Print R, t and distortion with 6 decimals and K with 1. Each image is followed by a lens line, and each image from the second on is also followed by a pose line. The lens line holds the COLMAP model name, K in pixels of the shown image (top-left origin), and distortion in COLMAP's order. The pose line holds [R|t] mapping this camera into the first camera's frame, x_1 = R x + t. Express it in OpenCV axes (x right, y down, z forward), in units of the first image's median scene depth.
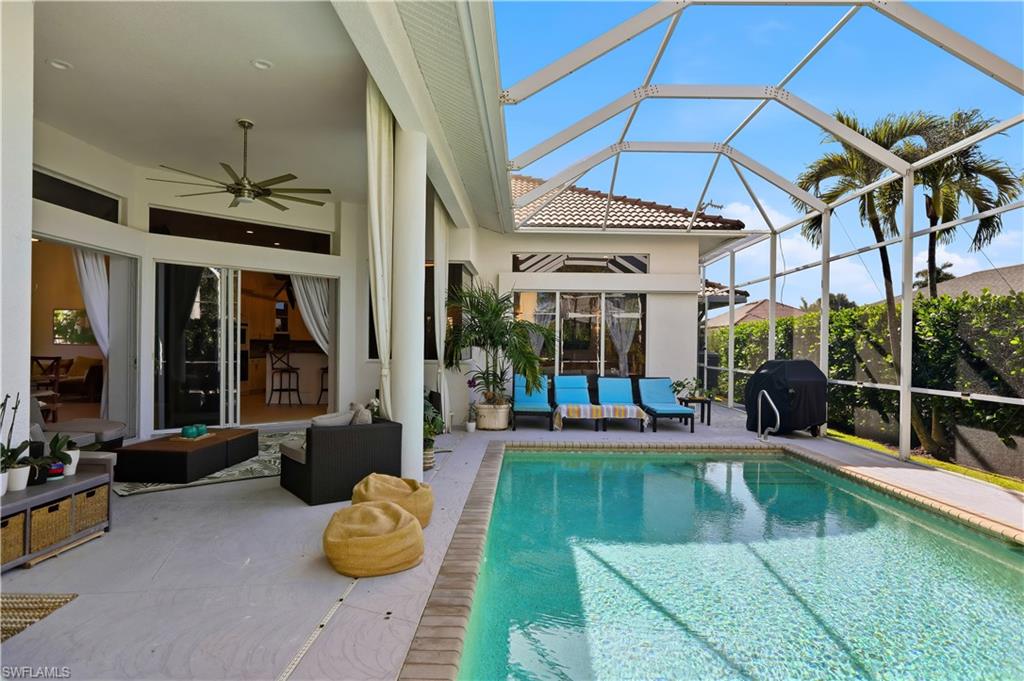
lens RADIAL K [[586.1, 0, 540.5], [0, 586.1, 348.6], [0, 0, 1]] dist [-0.022829, 0.001518]
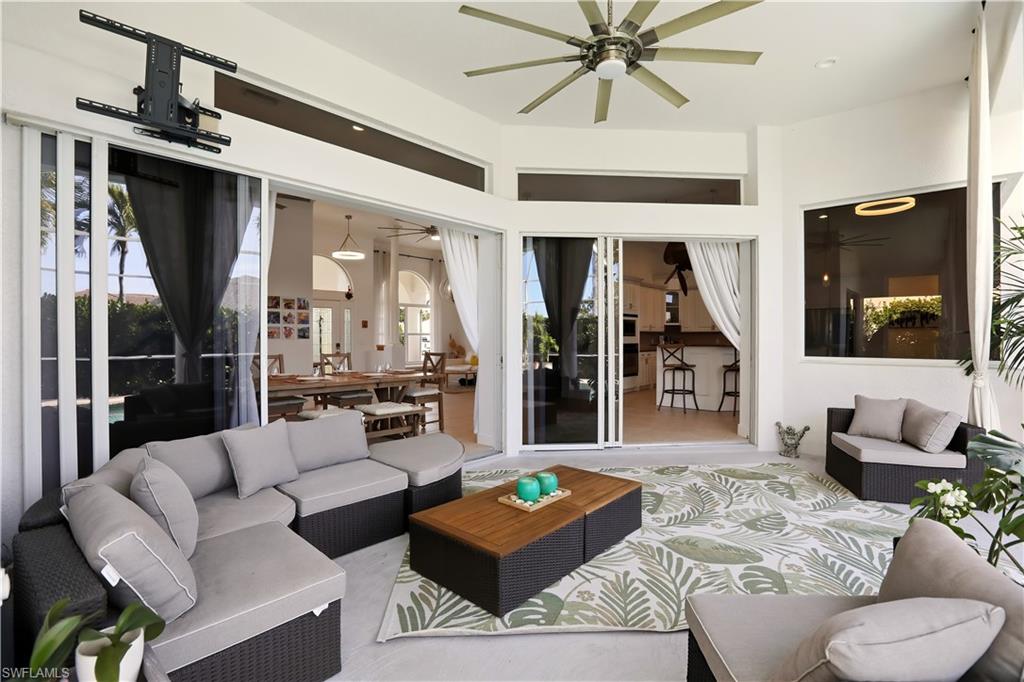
lens RADIAL K [[477.6, 0, 512.0], [0, 477.6, 341.0], [0, 0, 1]] dist [-0.018735, 0.000765]
pose [[0.740100, -0.005901, -0.672471, -0.194976], [0.008171, 0.999967, 0.000219, -0.002932], [0.672447, -0.005657, 0.740123, 0.422390]]
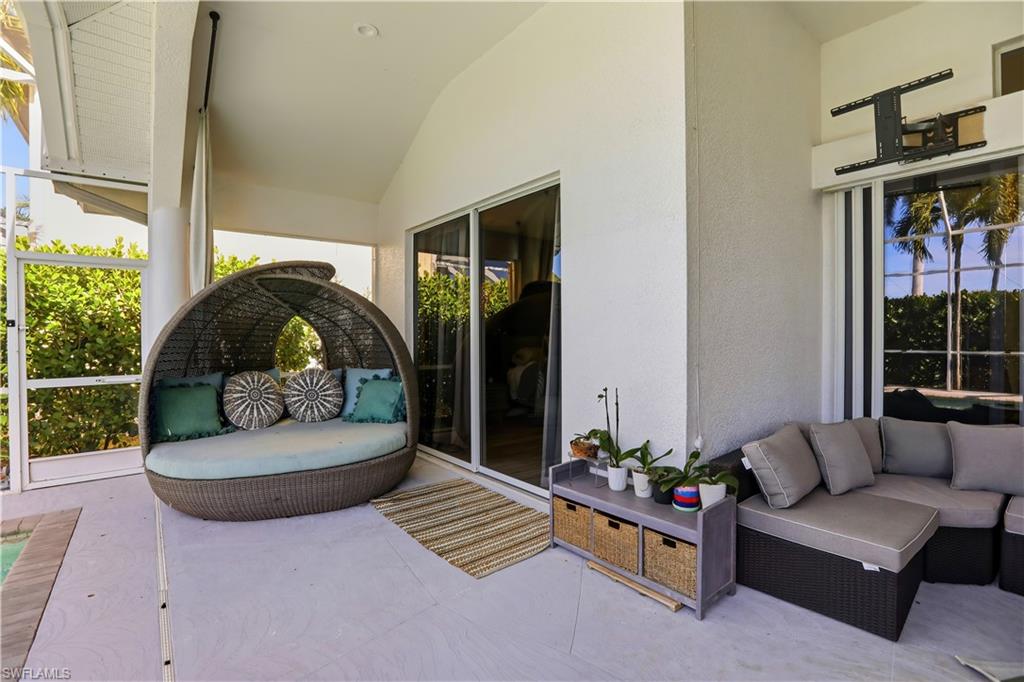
lens RADIAL K [[477.6, 0, 512.0], [0, 477.6, 341.0], [0, 0, 1]] dist [-0.018735, 0.000765]
pose [[-0.787009, 0.000870, -0.616940, -0.109857], [-0.000897, 0.999996, 0.002554, -0.001709], [0.616940, 0.002563, -0.787006, 0.586758]]
